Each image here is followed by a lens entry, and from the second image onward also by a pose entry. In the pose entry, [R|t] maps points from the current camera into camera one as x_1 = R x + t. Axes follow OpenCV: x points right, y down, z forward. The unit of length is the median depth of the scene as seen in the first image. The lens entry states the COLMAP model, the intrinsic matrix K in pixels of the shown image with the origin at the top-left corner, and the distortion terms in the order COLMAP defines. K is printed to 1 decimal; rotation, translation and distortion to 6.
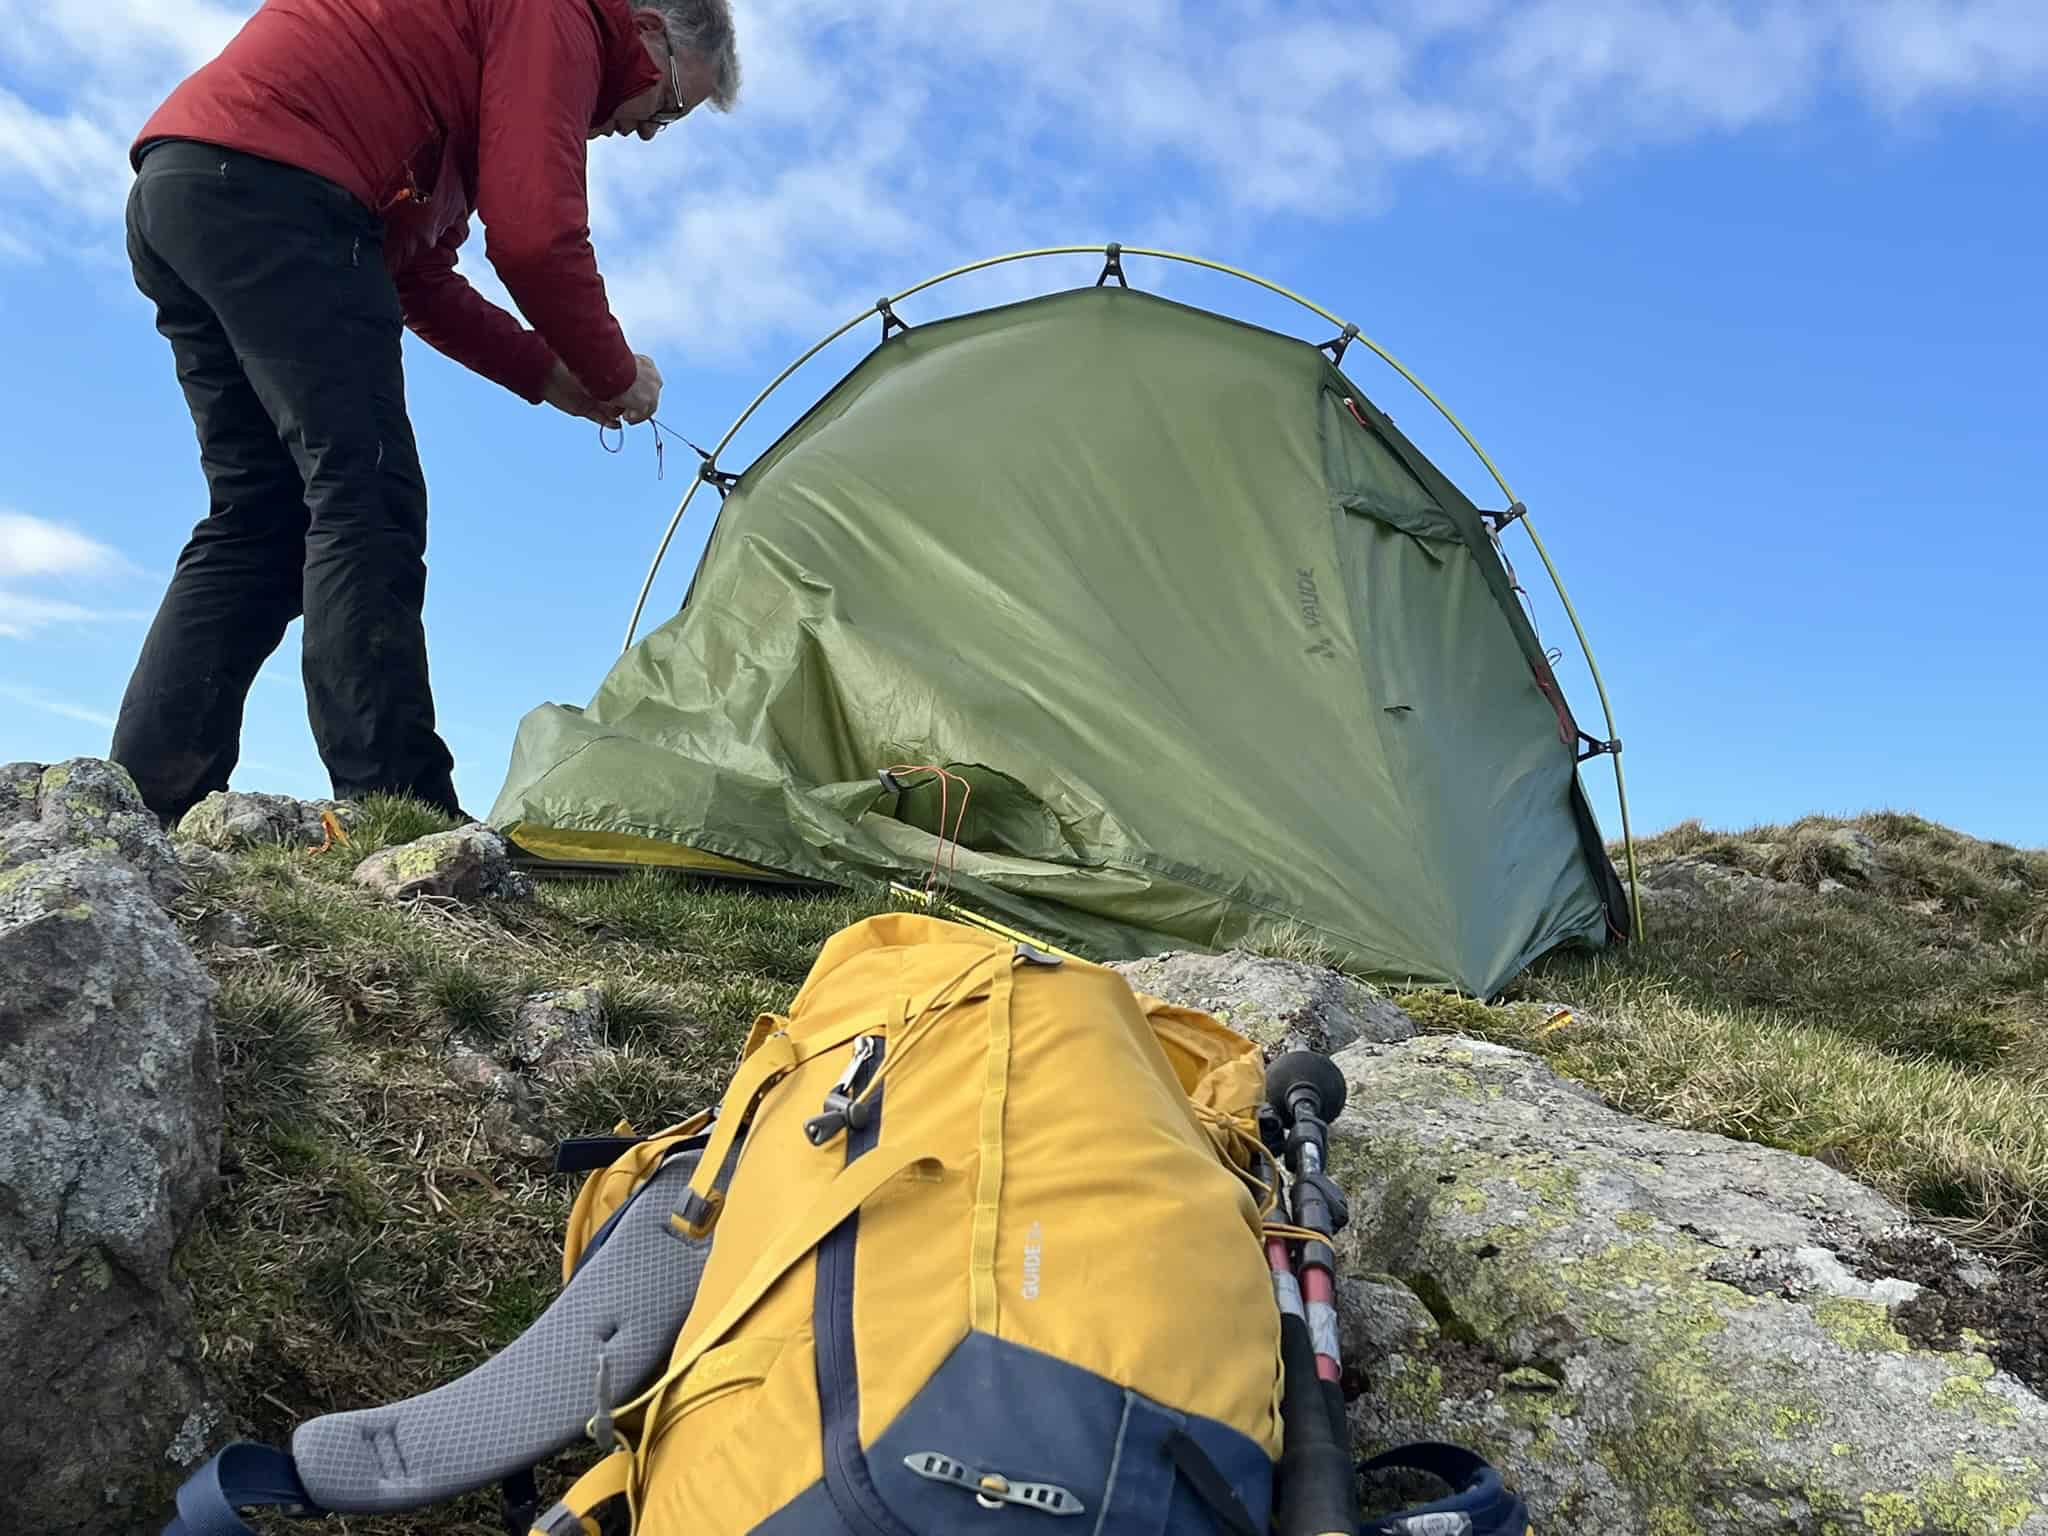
lens RADIAL K [[2552.6, 0, 1076.6], [0, 2552.6, 808.9], [0, 0, 1]] dist [0.062452, -0.046185]
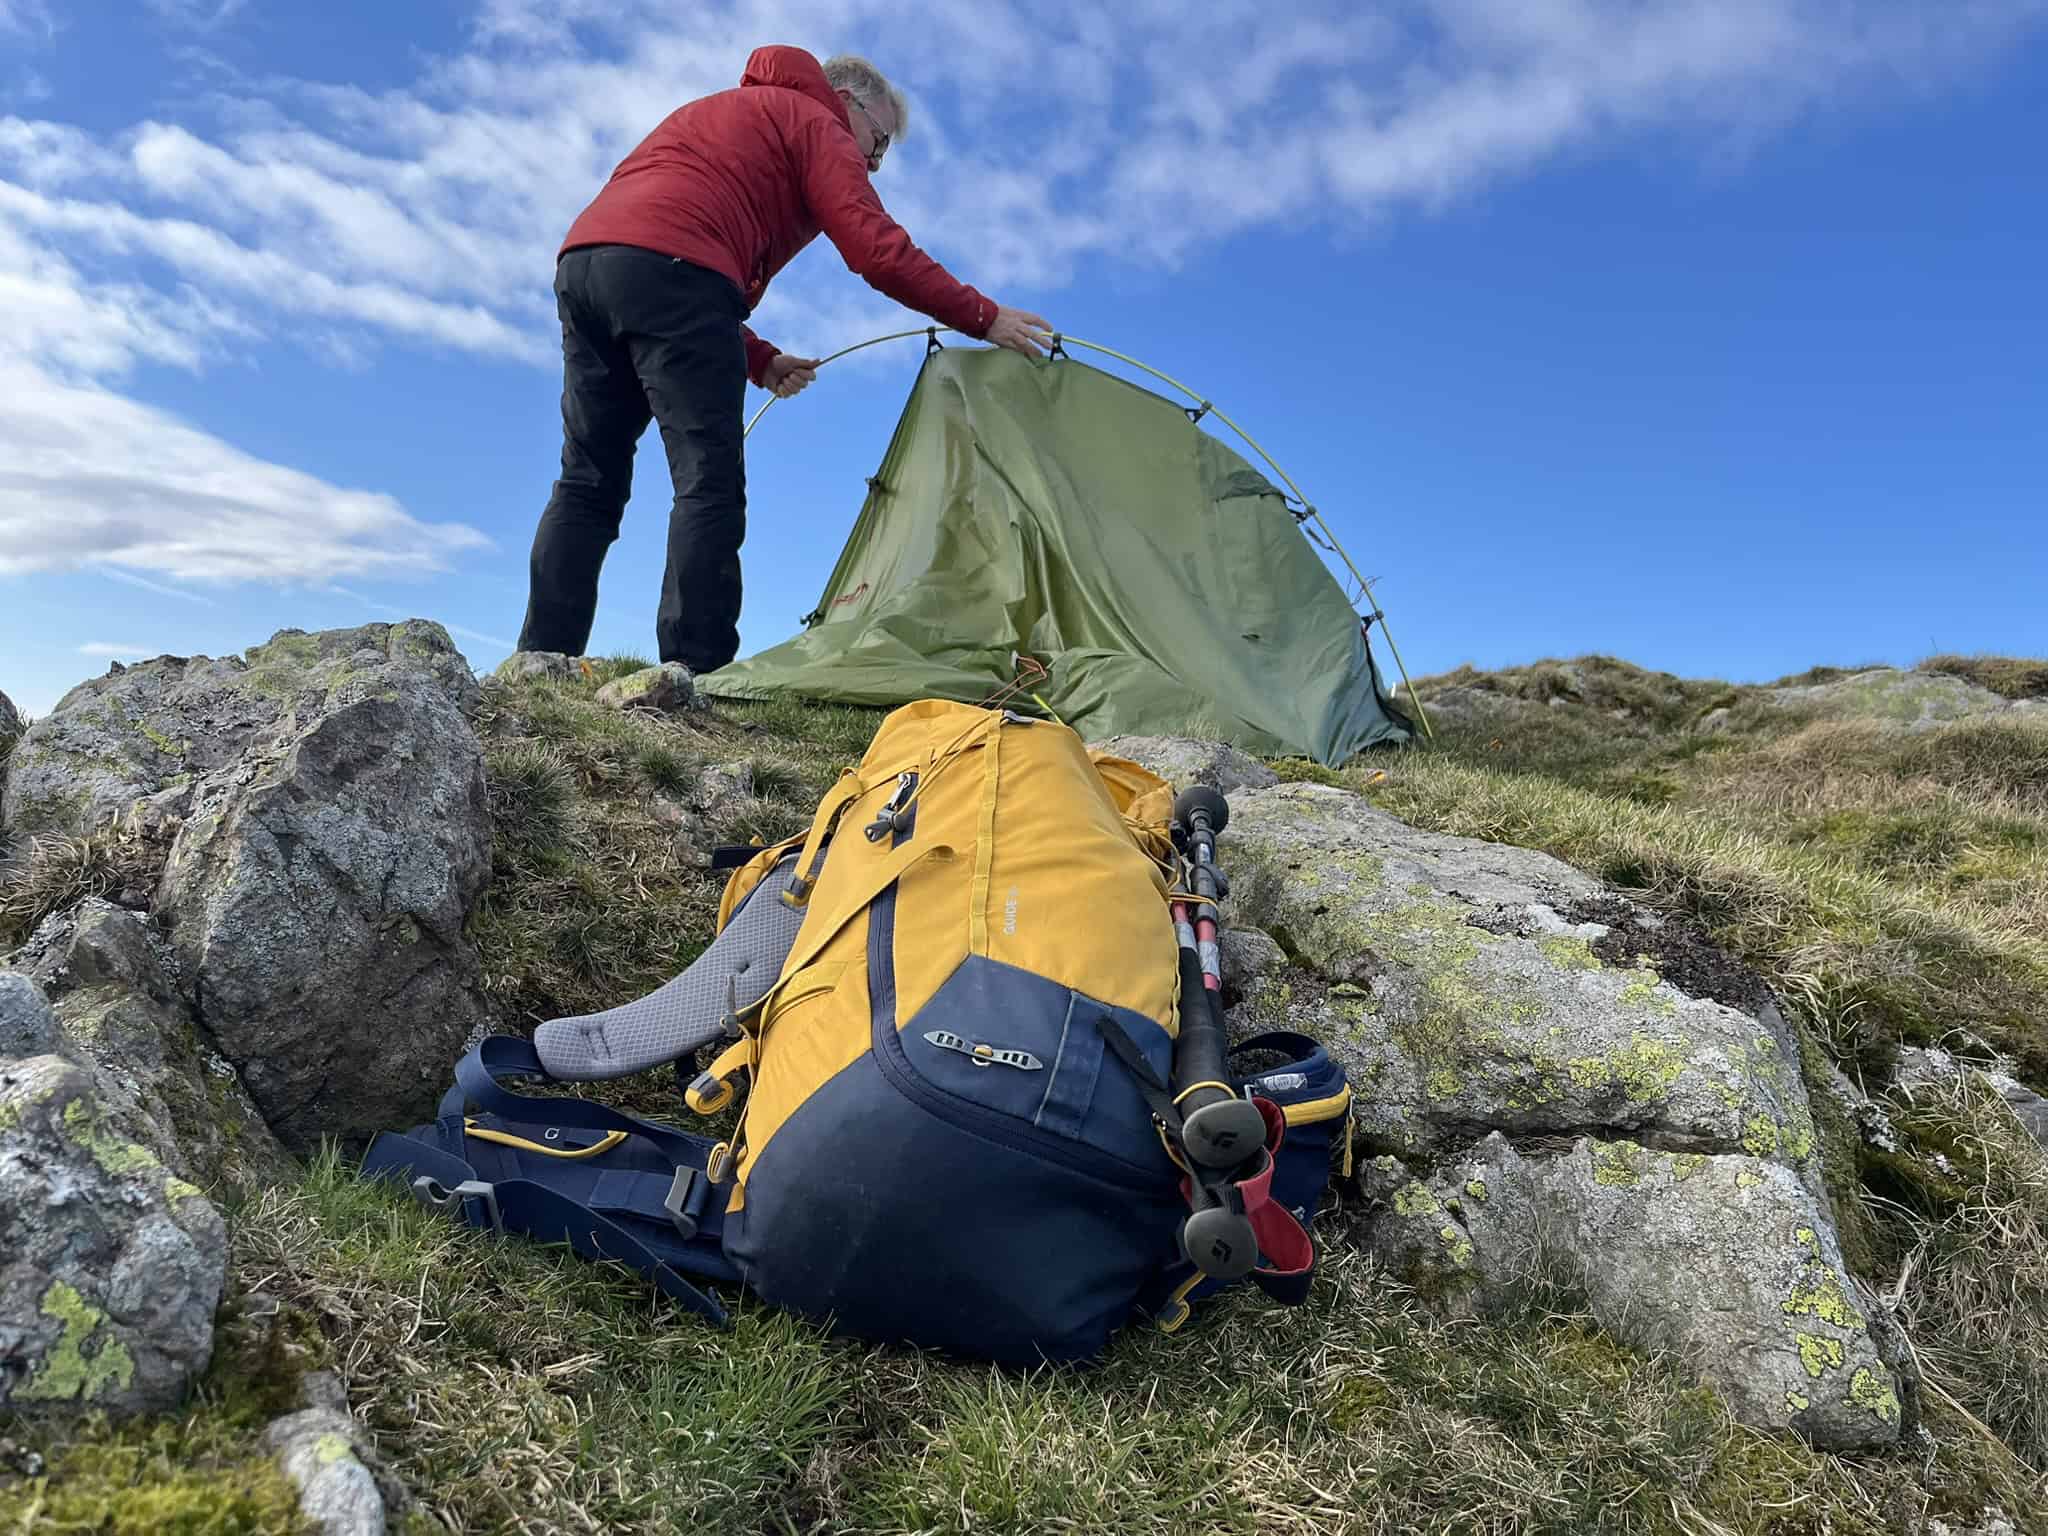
lens RADIAL K [[1598.2, 0, 1024.0], [0, 1598.2, 768.0], [0, 0, 1]] dist [0.075213, -0.099407]
pose [[0.999210, -0.017115, -0.035877, 0.020916], [0.019068, 0.998313, 0.054847, 0.034116], [0.034878, -0.055488, 0.997850, 0.052538]]
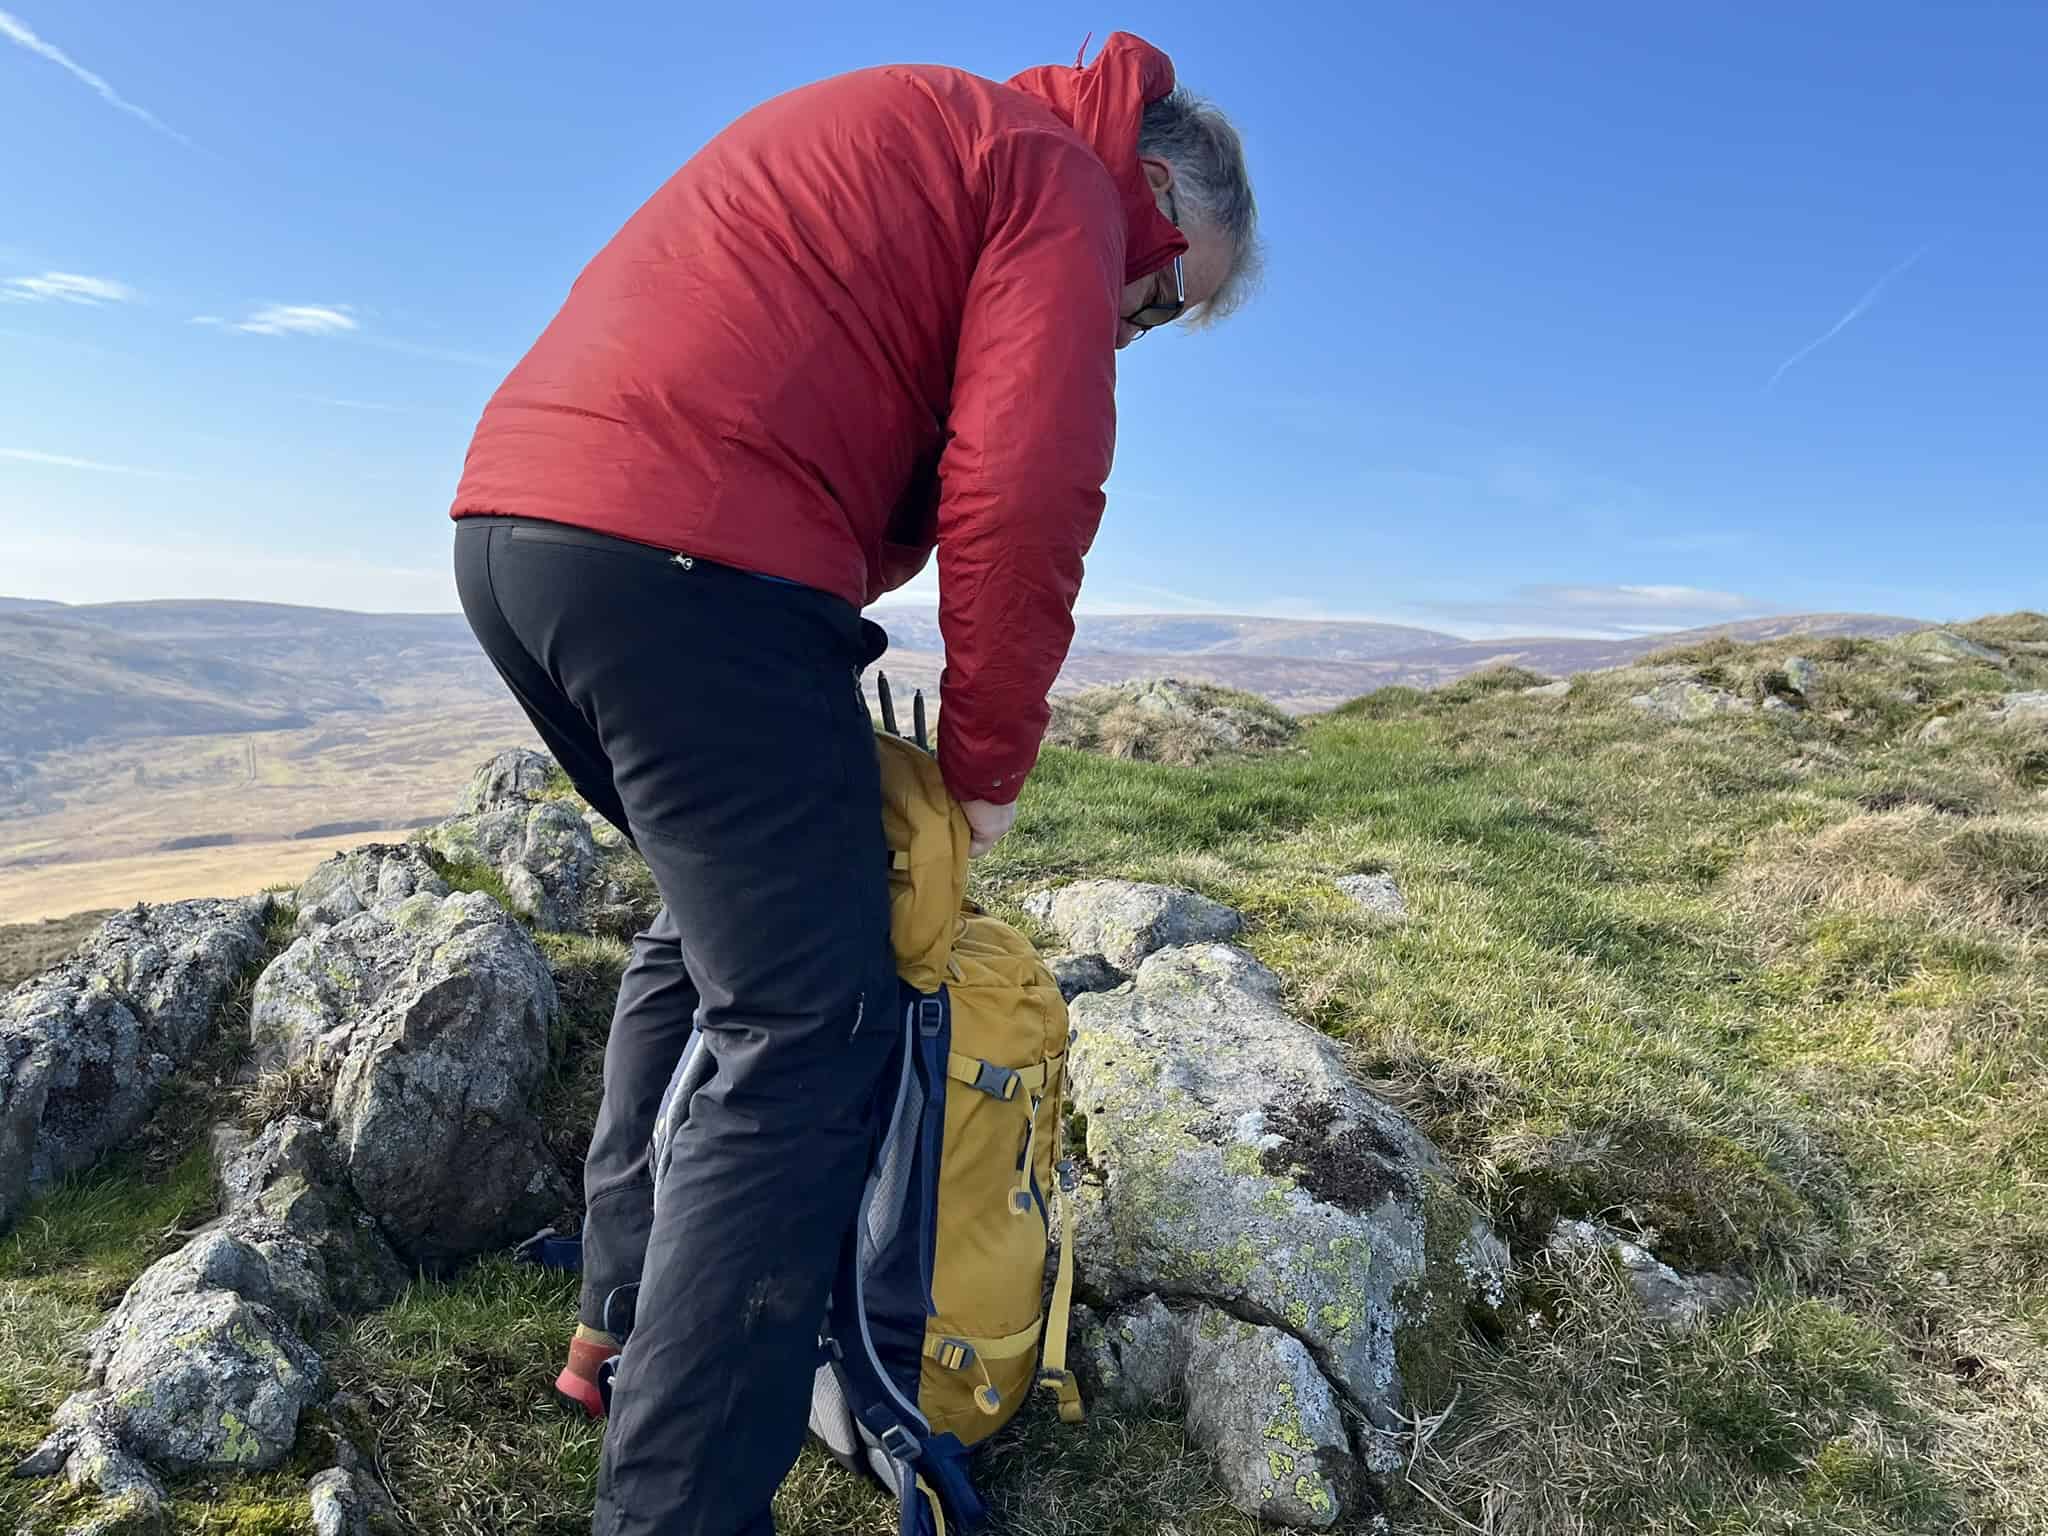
lens RADIAL K [[1879.6, 0, 1024.0], [0, 1879.6, 768.0], [0, 0, 1]] dist [0.042573, -0.009305]
pose [[0.966125, -0.018984, -0.257376, 0.518486], [0.054885, 0.989591, 0.133034, -0.323390], [0.252171, -0.142653, 0.957110, -0.464652]]
